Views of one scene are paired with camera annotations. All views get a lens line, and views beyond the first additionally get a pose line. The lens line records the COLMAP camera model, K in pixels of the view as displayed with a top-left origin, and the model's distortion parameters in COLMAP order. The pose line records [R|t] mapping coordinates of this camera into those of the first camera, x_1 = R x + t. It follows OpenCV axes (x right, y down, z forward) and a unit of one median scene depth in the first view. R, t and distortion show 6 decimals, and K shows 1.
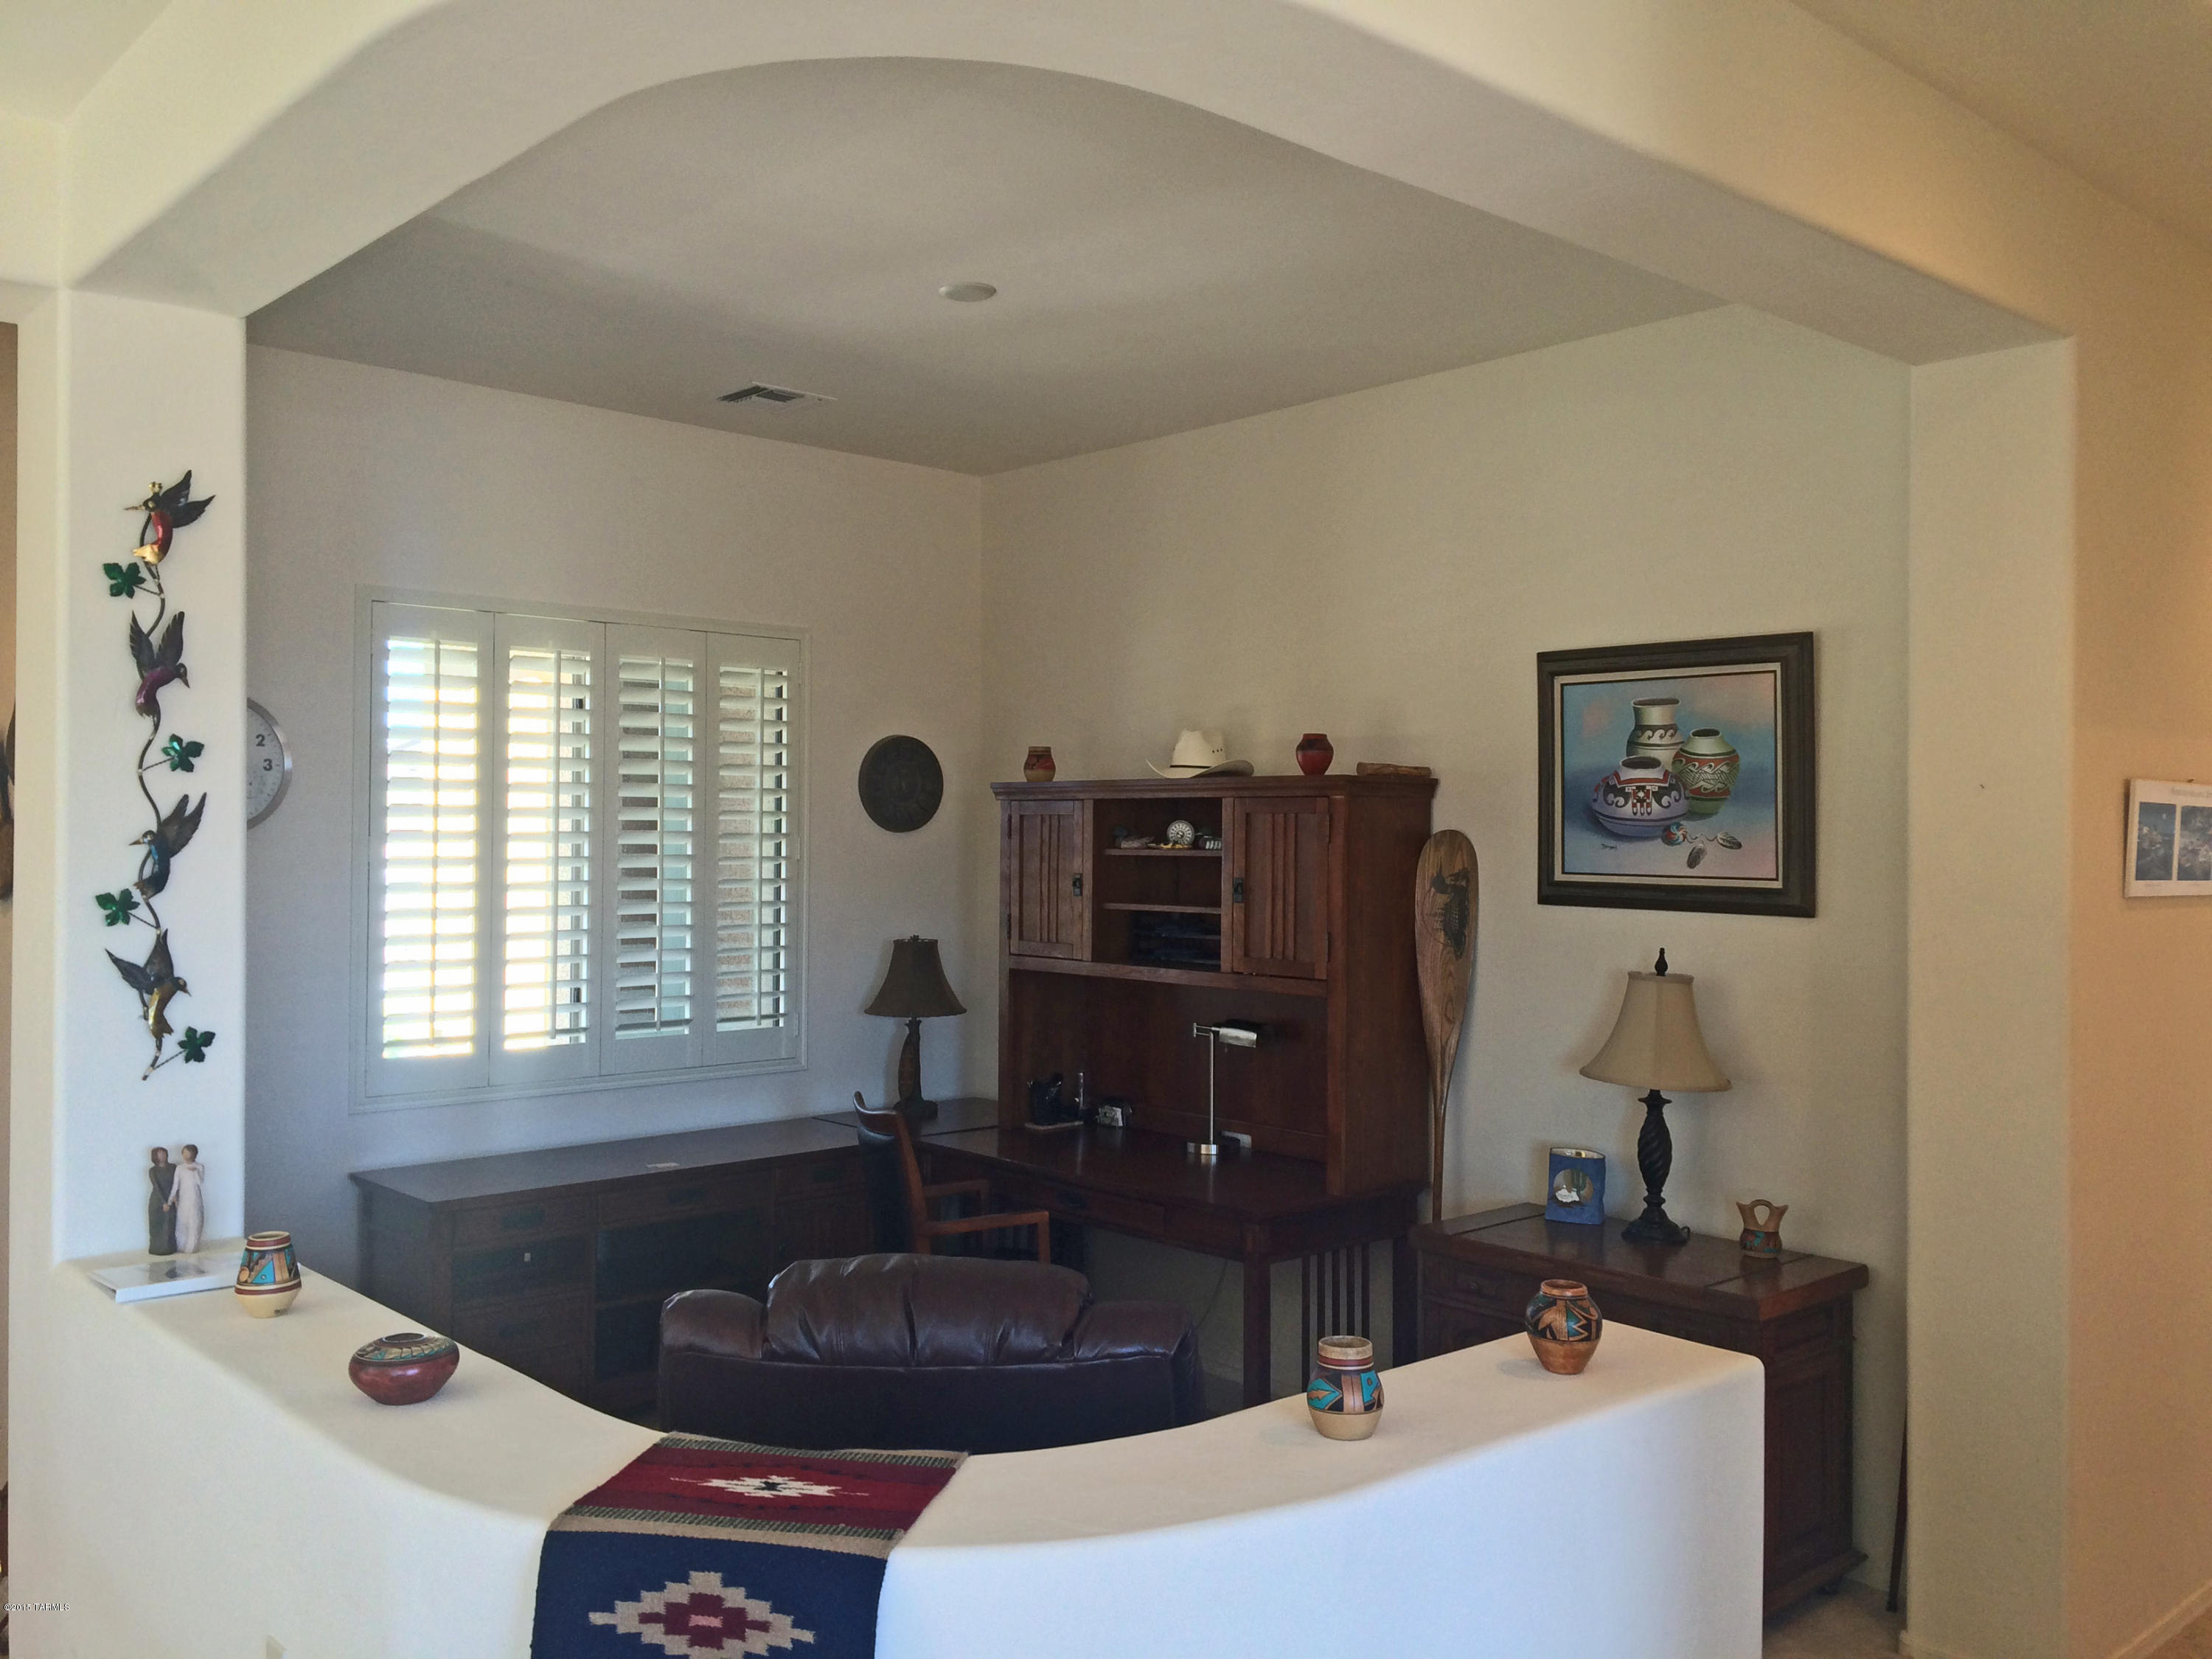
lens RADIAL K [[1847.3, 0, 1101.1], [0, 1847.3, 812.4], [0, 0, 1]] dist [0.089068, -0.114328]
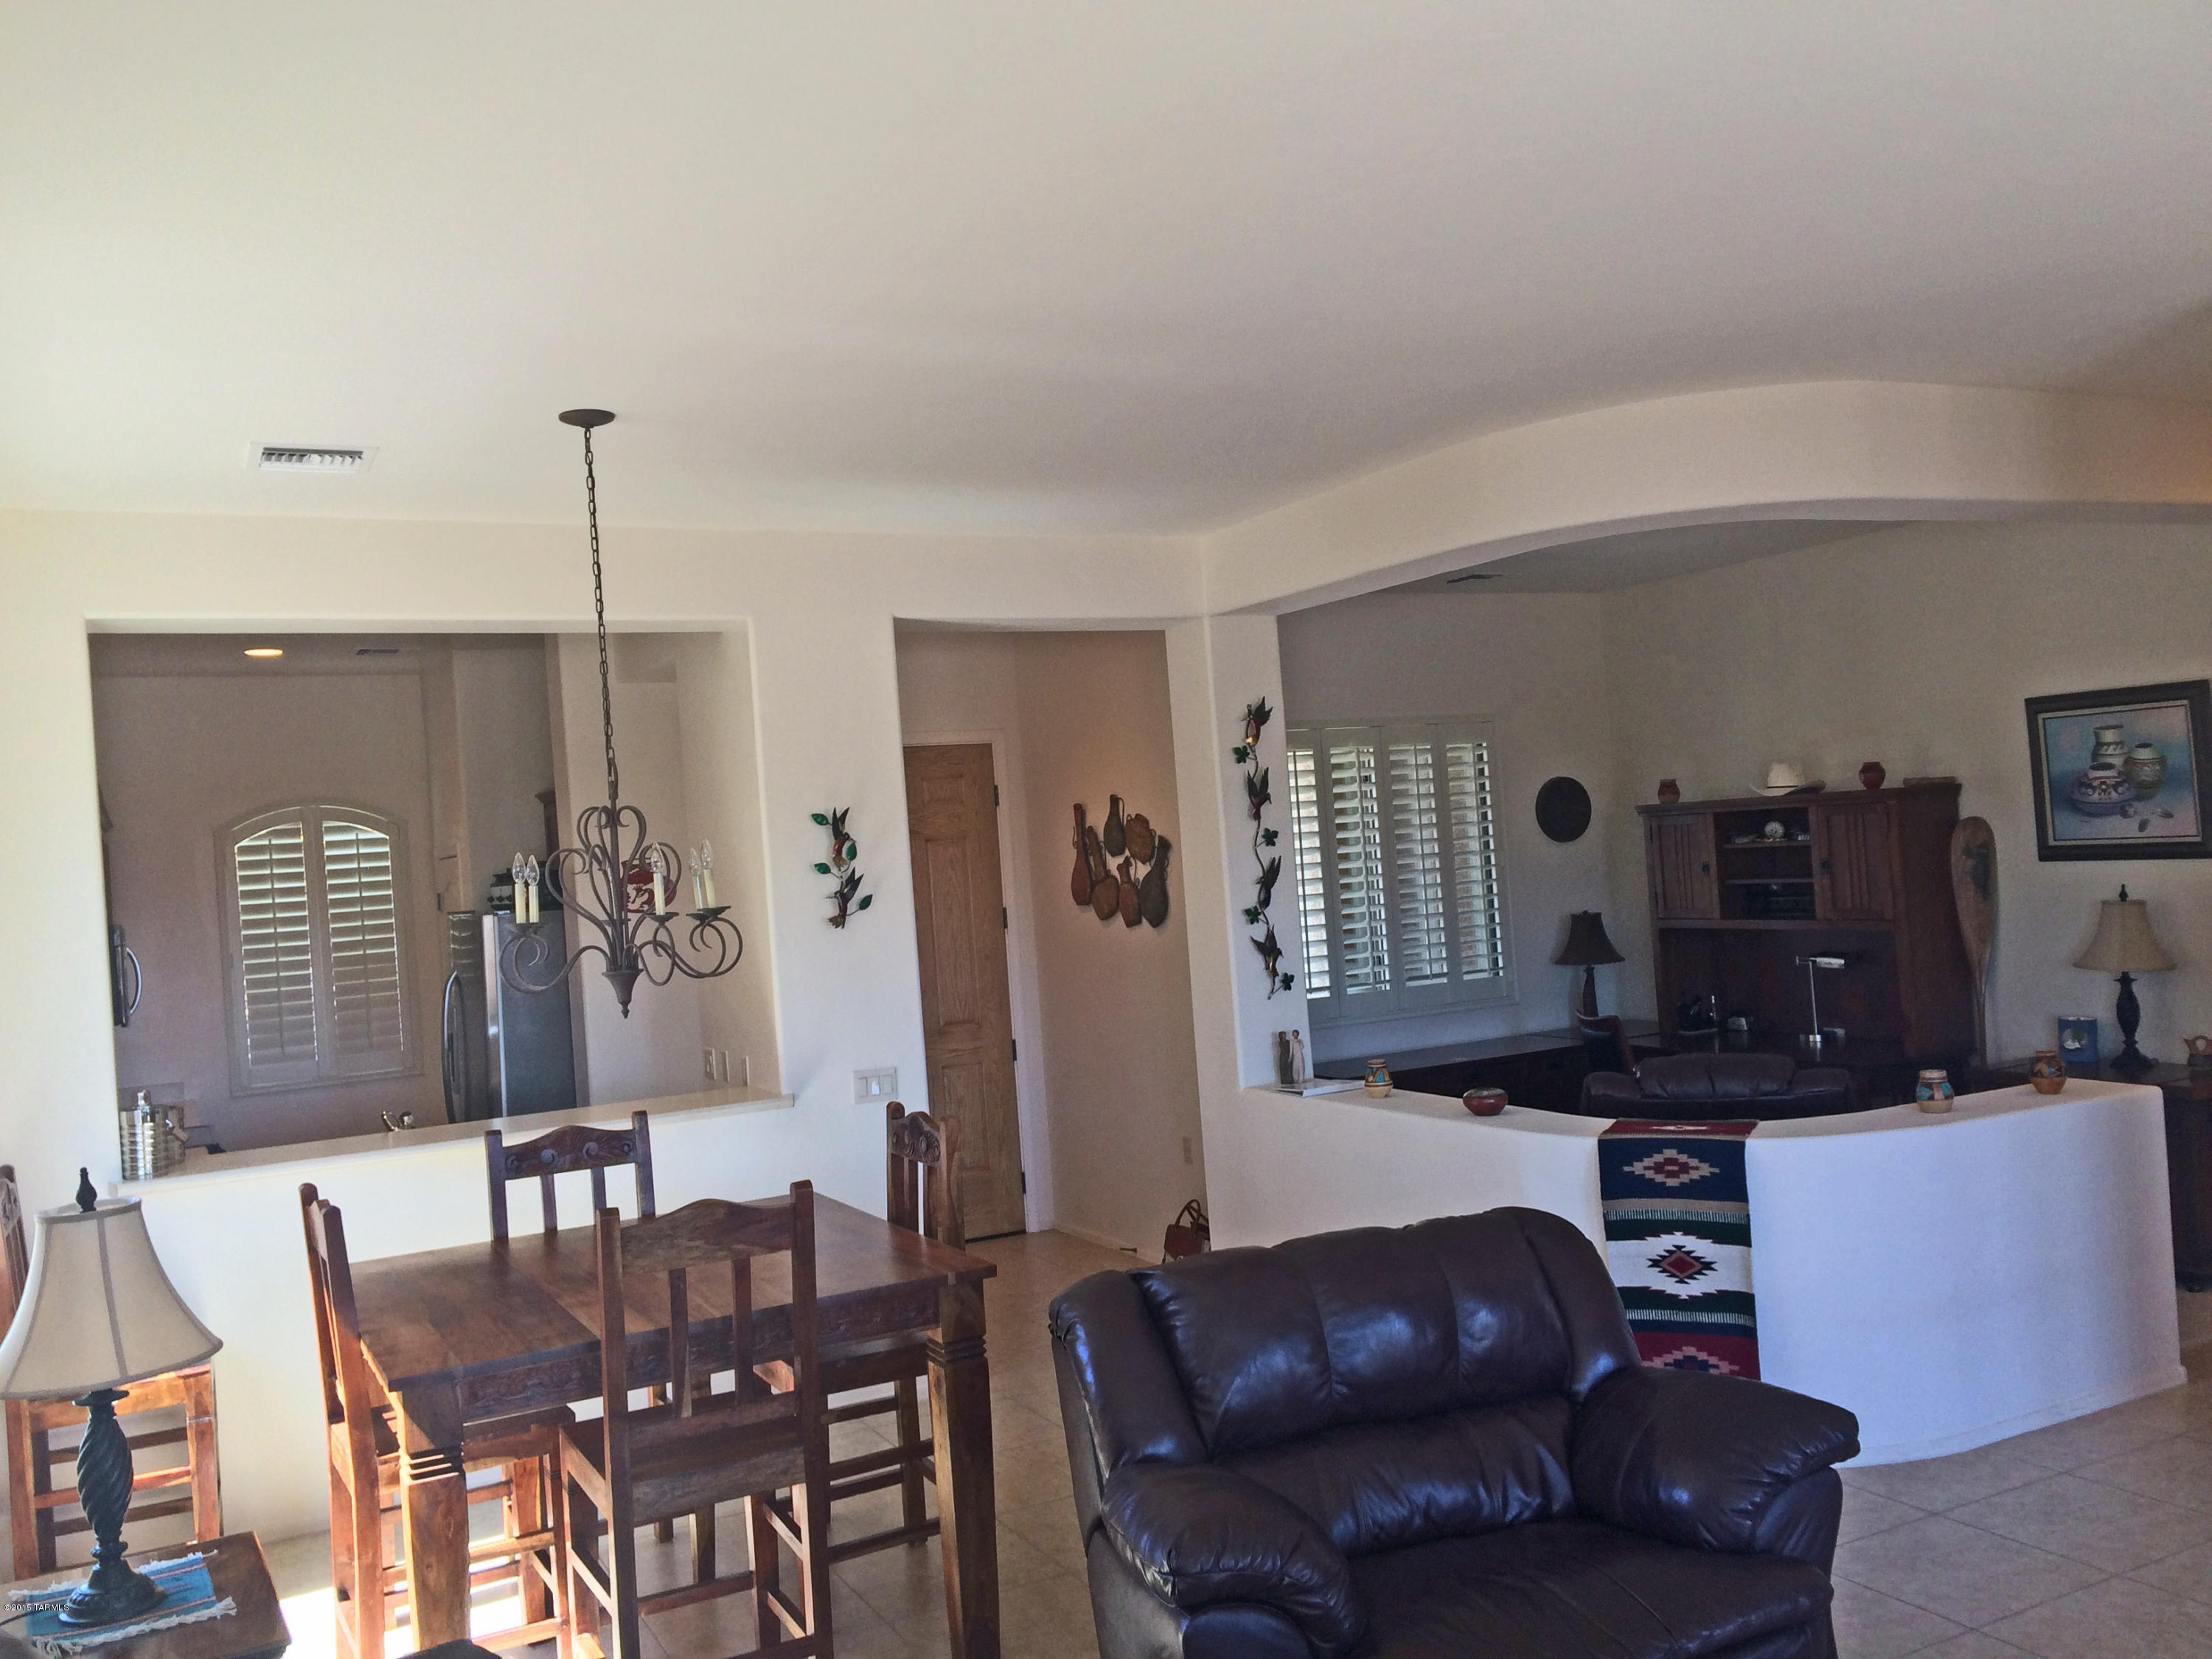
lens RADIAL K [[1847.3, 0, 1099.6], [0, 1847.3, 823.6], [0, 0, 1]] dist [0.089068, -0.114328]
pose [[0.964164, -0.078042, -0.253567, -0.125087], [0.080144, 0.996781, -0.002046, -0.043435], [0.252911, -0.018349, 0.967316, -0.739422]]
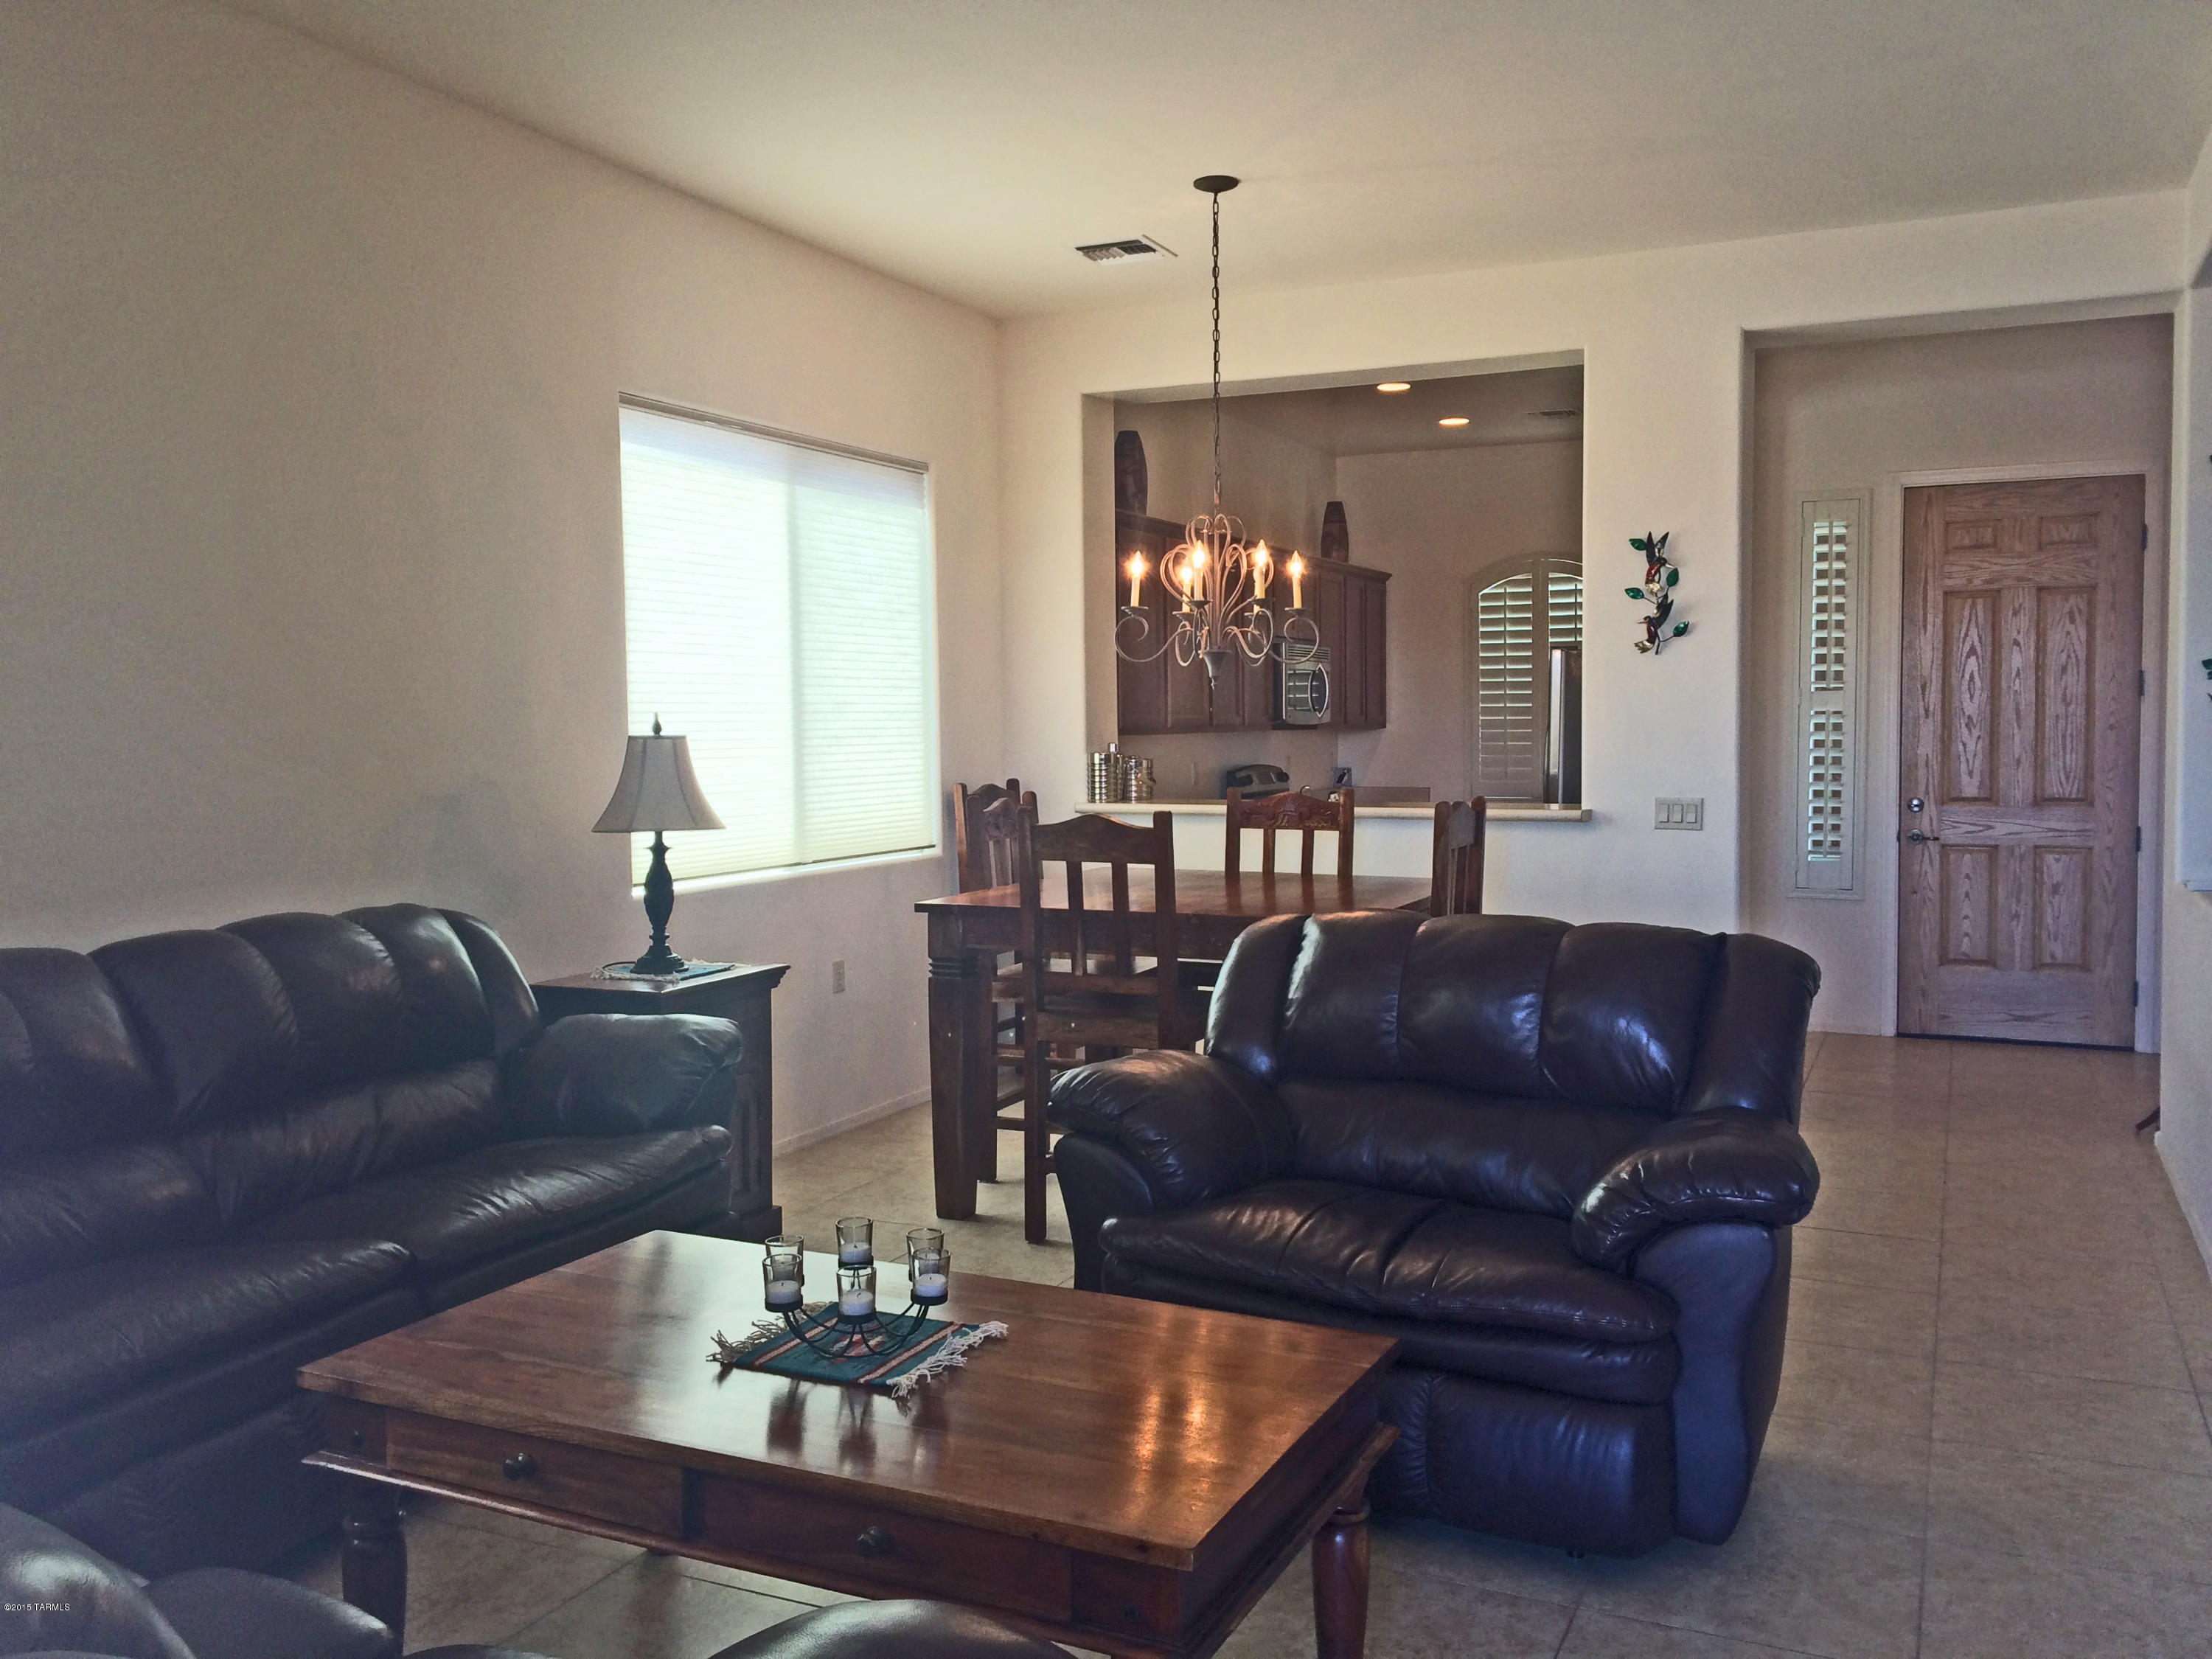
lens RADIAL K [[1847.3, 0, 1100.7], [0, 1847.3, 830.9], [0, 0, 1]] dist [0.089068, -0.114328]
pose [[0.393022, 0.043554, -0.918497, 0.447643], [0.022984, 0.998100, 0.057163, 0.057135], [0.919242, -0.043577, 0.391275, -0.396916]]
